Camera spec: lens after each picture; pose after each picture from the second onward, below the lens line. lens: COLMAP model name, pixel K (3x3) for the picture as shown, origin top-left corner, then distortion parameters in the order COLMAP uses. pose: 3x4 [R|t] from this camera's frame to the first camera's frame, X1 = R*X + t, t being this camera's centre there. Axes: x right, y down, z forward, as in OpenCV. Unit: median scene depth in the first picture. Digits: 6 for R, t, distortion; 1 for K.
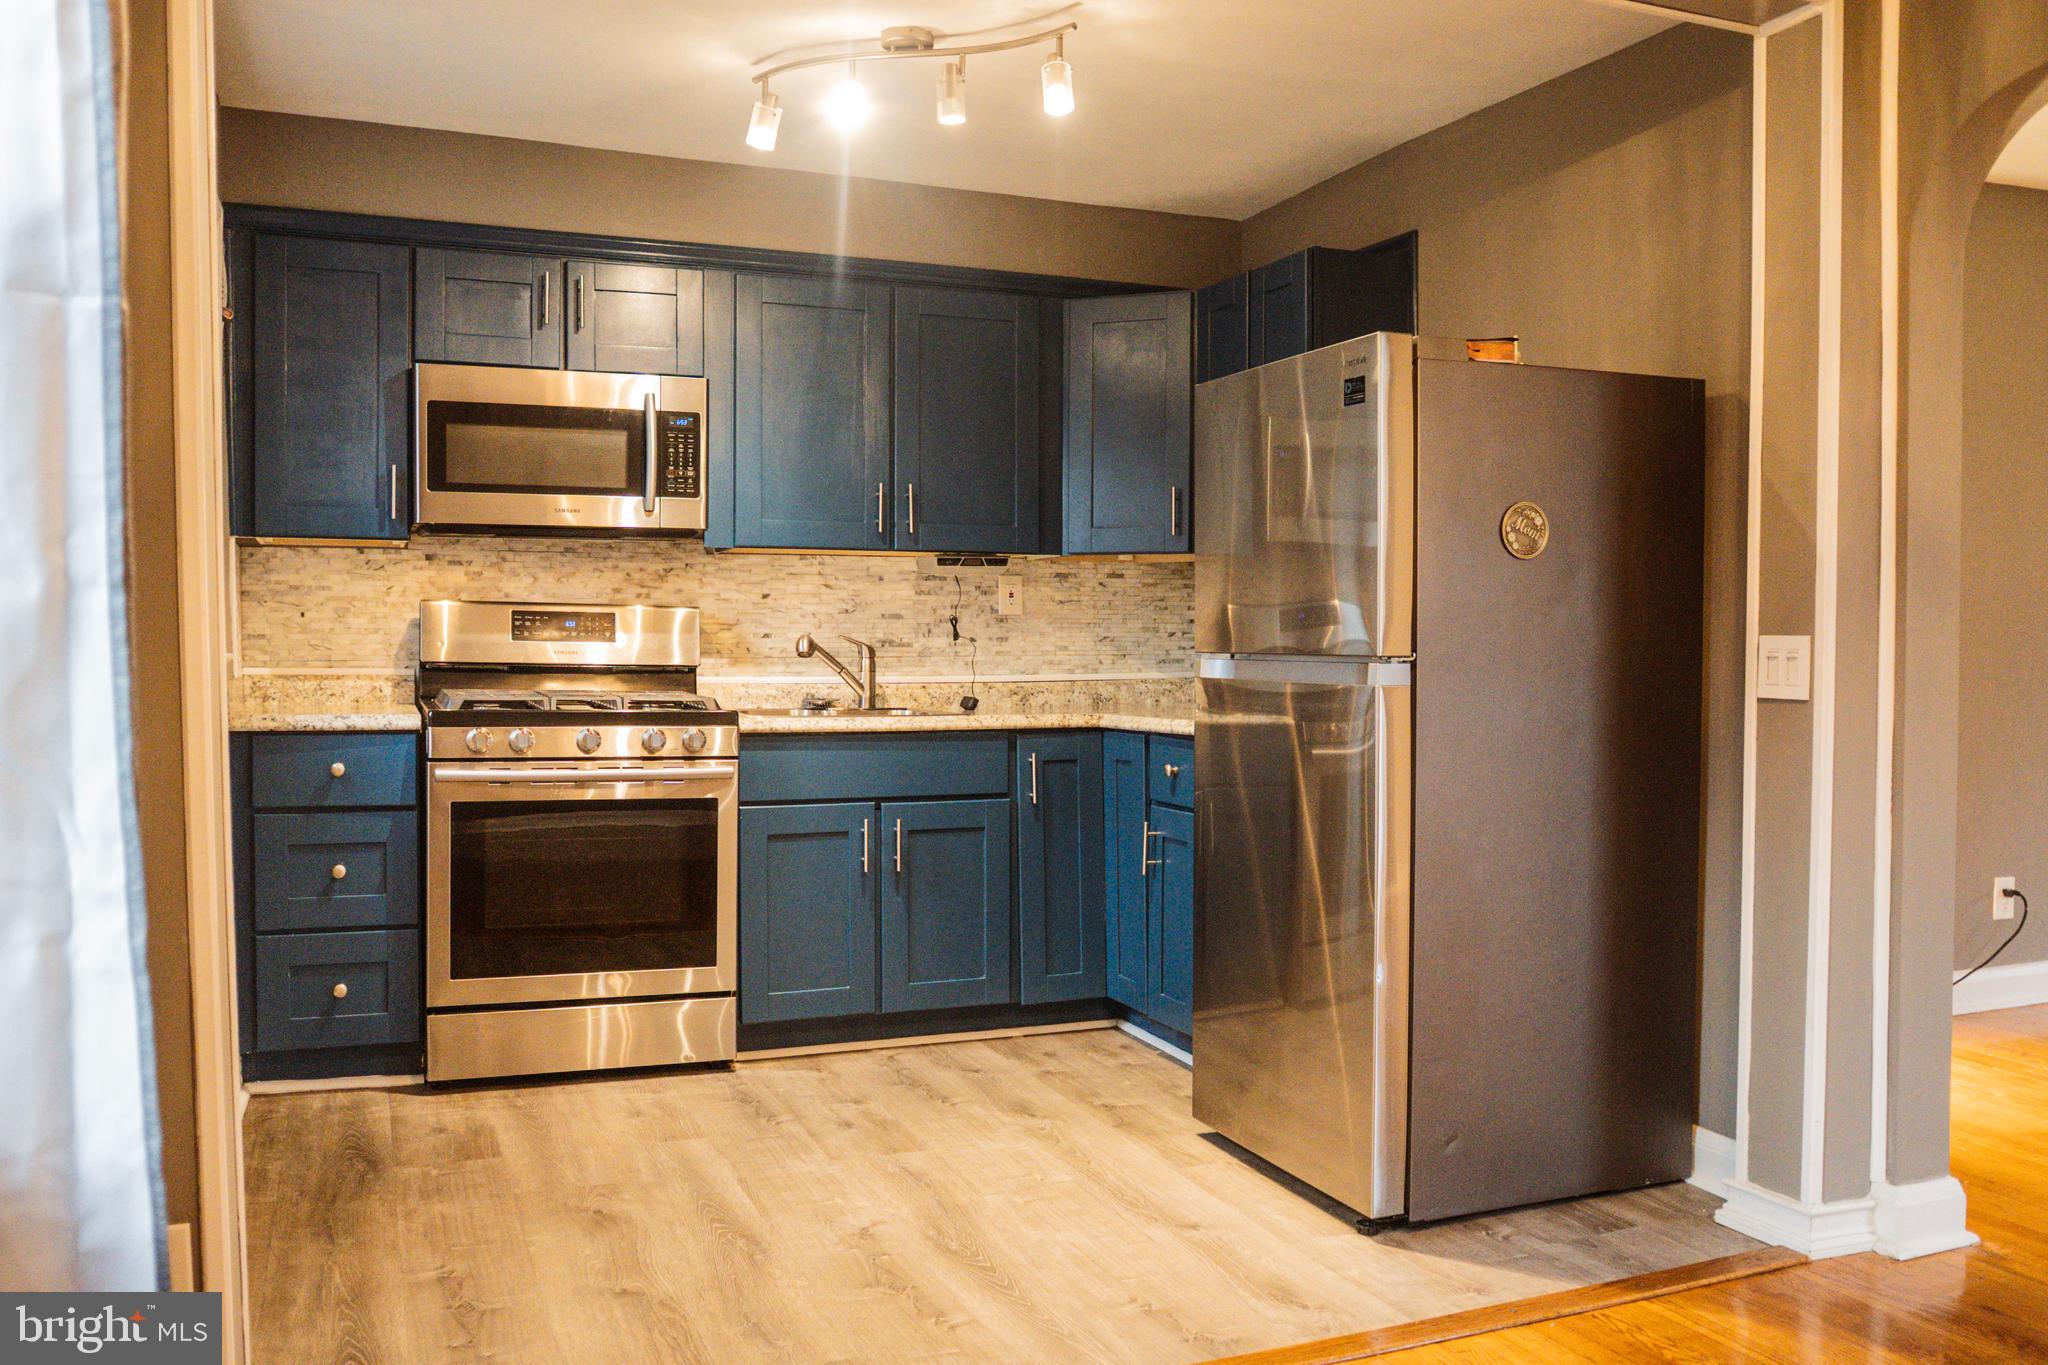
lens RADIAL K [[1660.6, 0, 1045.9], [0, 1660.6, 703.8], [0, 0, 1]] dist [-0.100087, 0.102595]
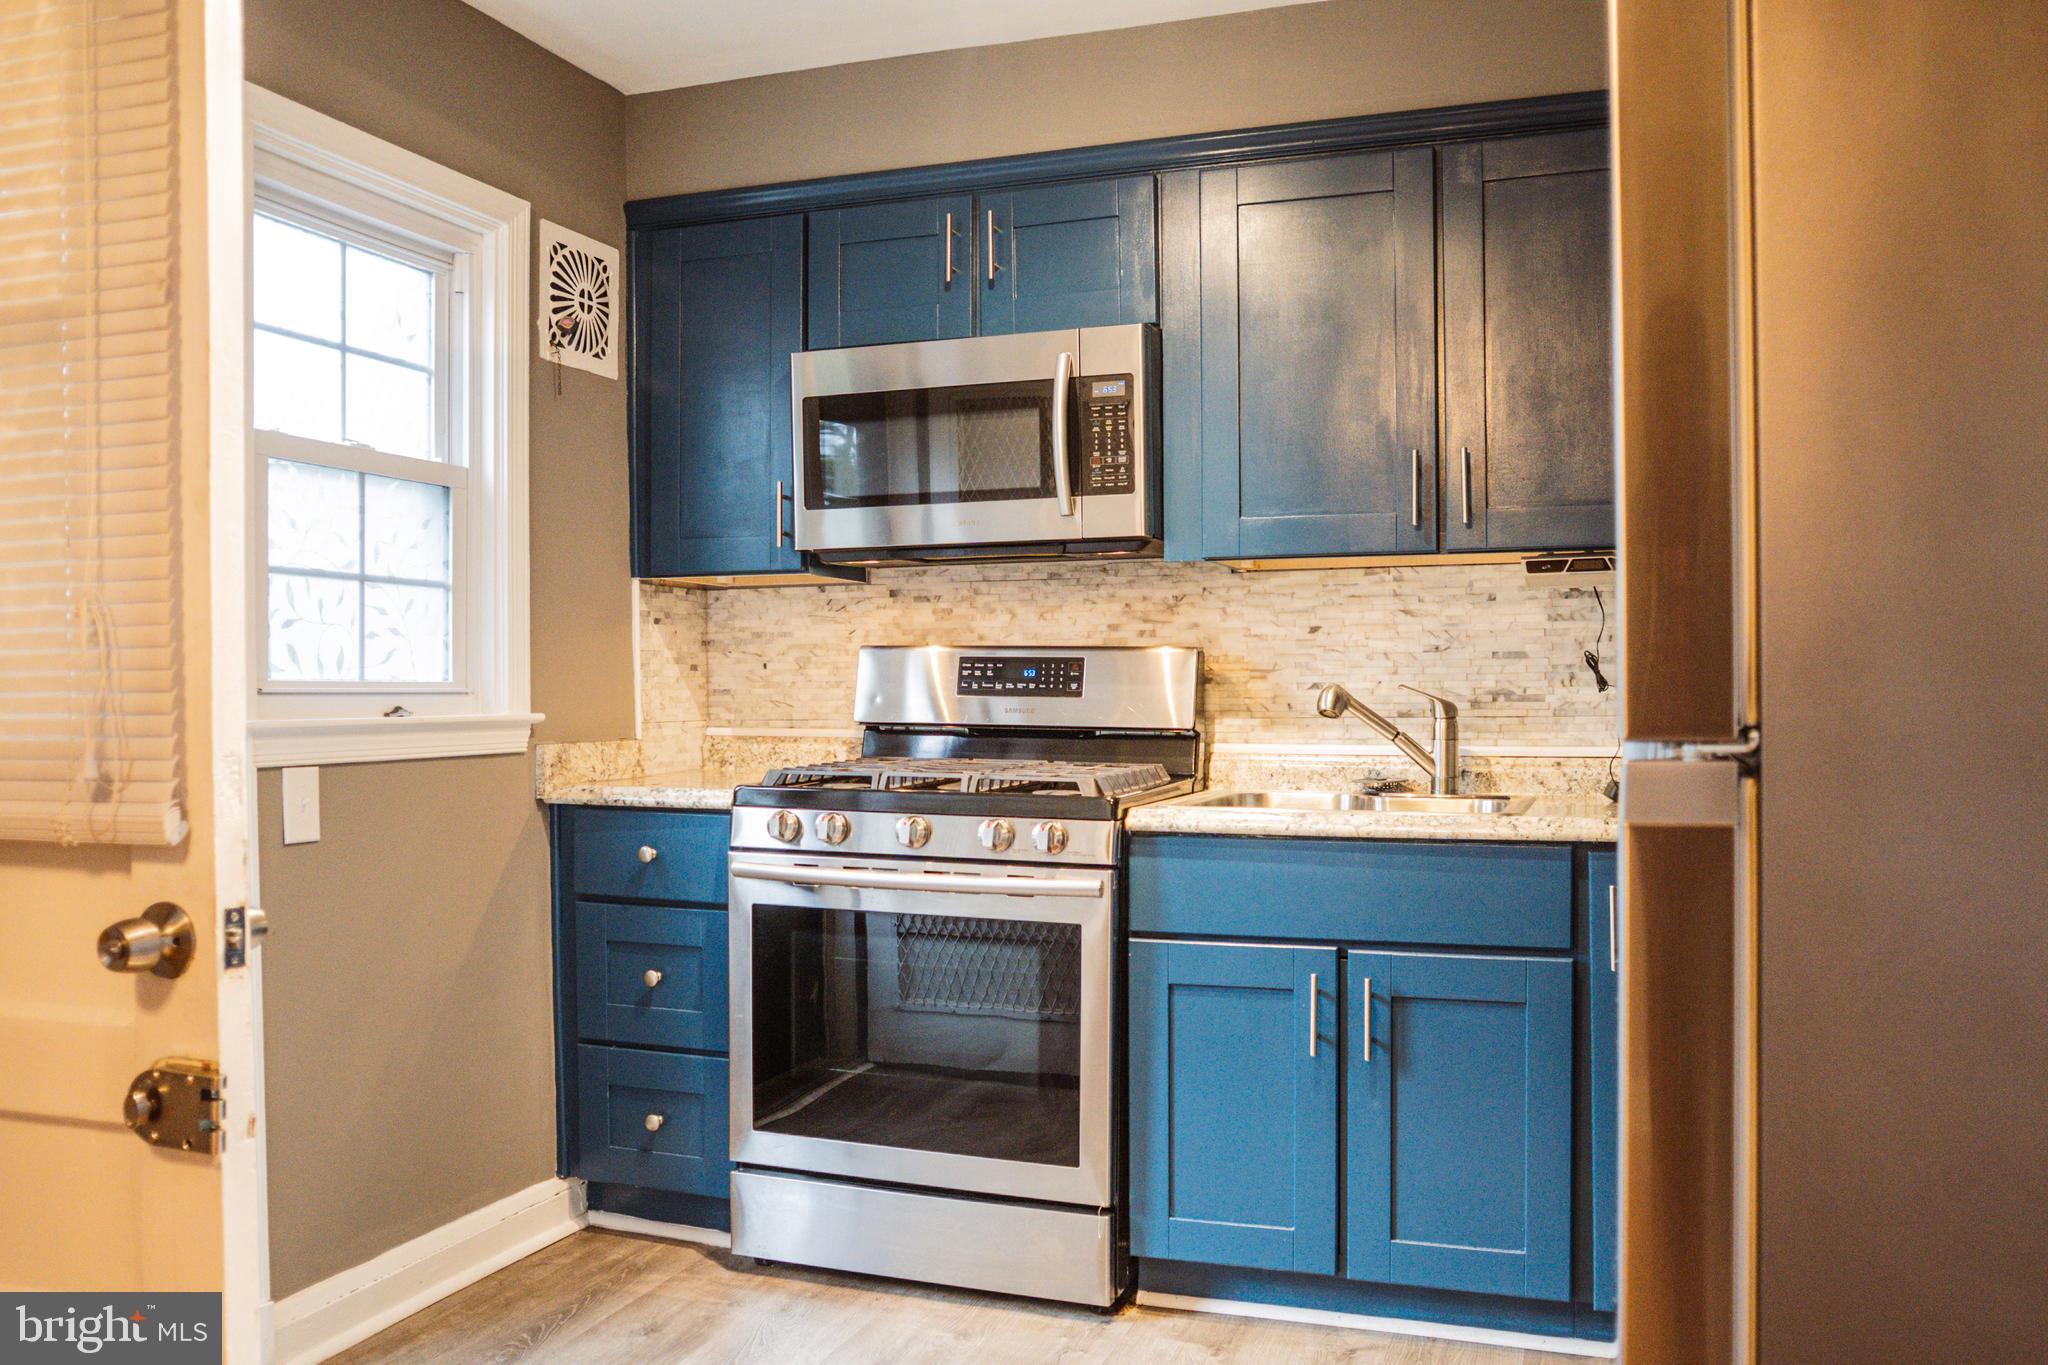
lens RADIAL K [[1660.6, 0, 1045.9], [0, 1660.6, 703.8], [0, 0, 1]] dist [-0.100087, 0.102595]
pose [[0.743600, -0.001733, -0.668623, 0.235211], [-0.017521, 0.999603, -0.022077, -0.017854], [0.668395, 0.028132, 0.743274, 0.445741]]
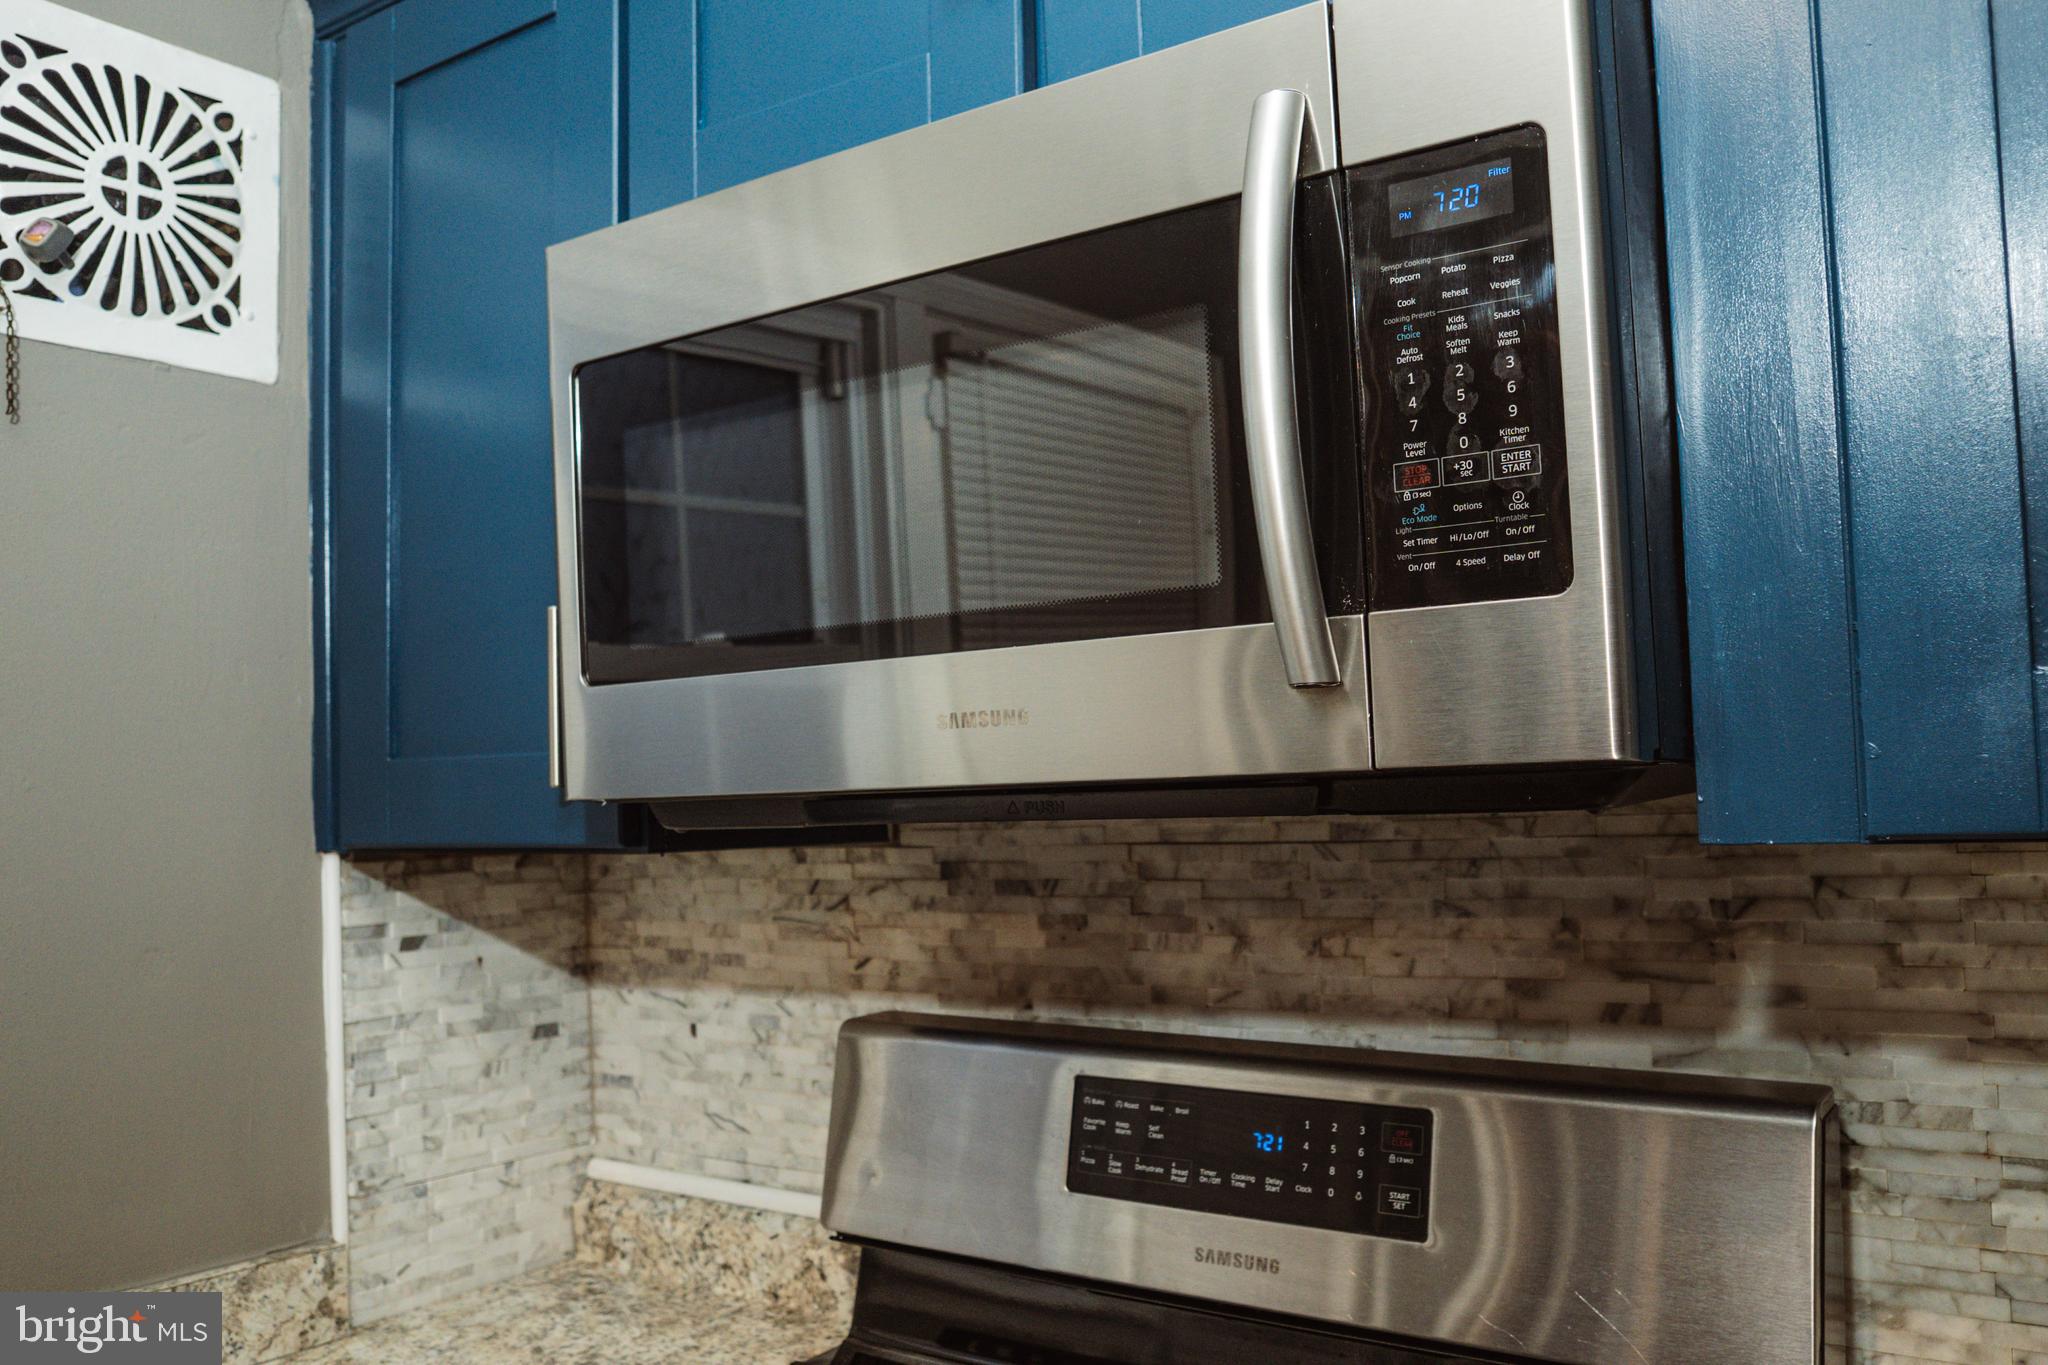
lens RADIAL K [[1660.6, 0, 1045.9], [0, 1660.6, 703.8], [0, 0, 1]] dist [-0.100087, 0.102595]
pose [[0.541557, -0.065484, -0.838110, -0.093028], [-0.001665, 0.996876, -0.078965, -0.097783], [0.840662, 0.044160, 0.539756, 0.851974]]
